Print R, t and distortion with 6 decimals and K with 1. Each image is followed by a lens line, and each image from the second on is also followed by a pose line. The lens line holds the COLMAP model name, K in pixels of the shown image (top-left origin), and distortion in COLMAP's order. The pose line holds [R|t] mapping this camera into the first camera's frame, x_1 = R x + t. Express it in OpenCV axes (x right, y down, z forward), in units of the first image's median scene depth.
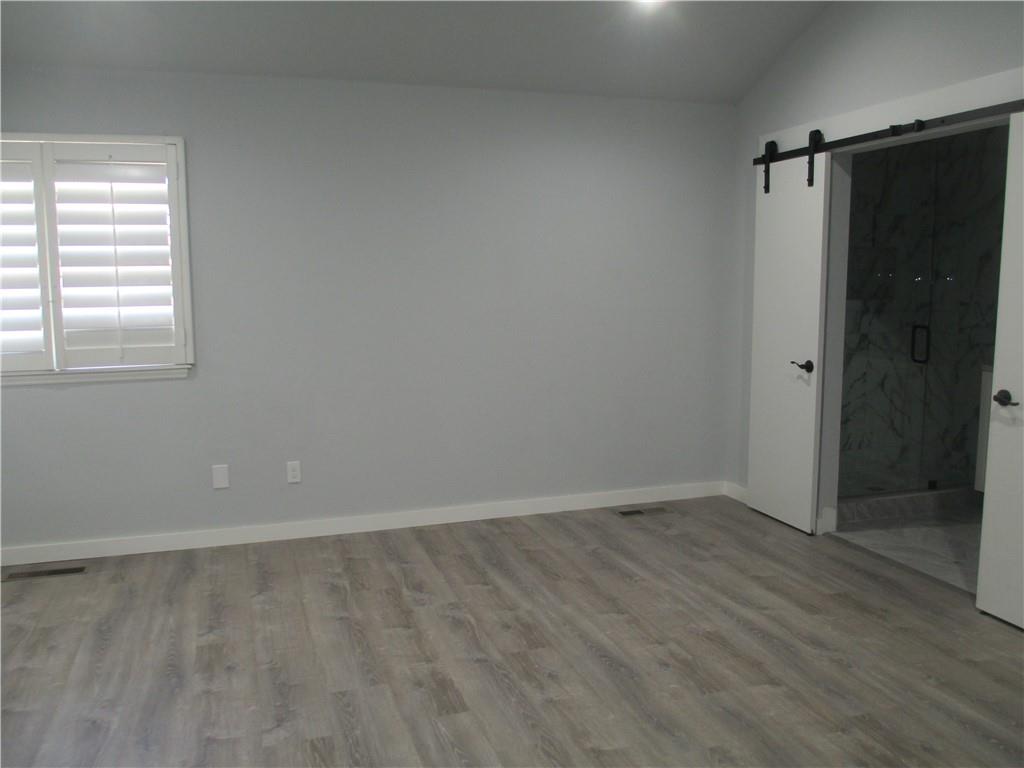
lens RADIAL K [[852.2, 0, 509.5], [0, 852.2, 384.2], [0, 0, 1]] dist [-0.049149, 0.006686]
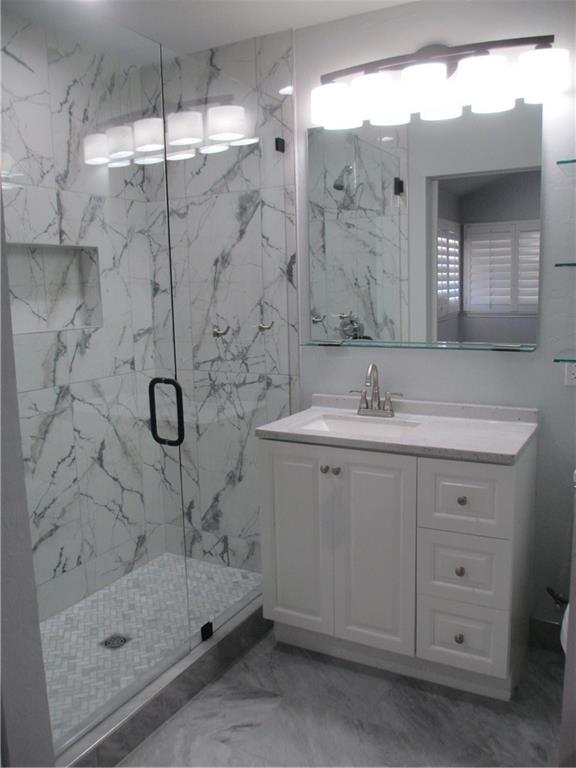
lens RADIAL K [[639.2, 0, 288.4], [0, 639.2, 386.7], [0, 0, 1]] dist [-0.049149, 0.006686]
pose [[0.736331, -0.113623, 0.667013, 0.231593], [0.106788, 0.992959, 0.051261, -0.065601], [-0.668142, 0.033484, 0.743280, 0.545965]]
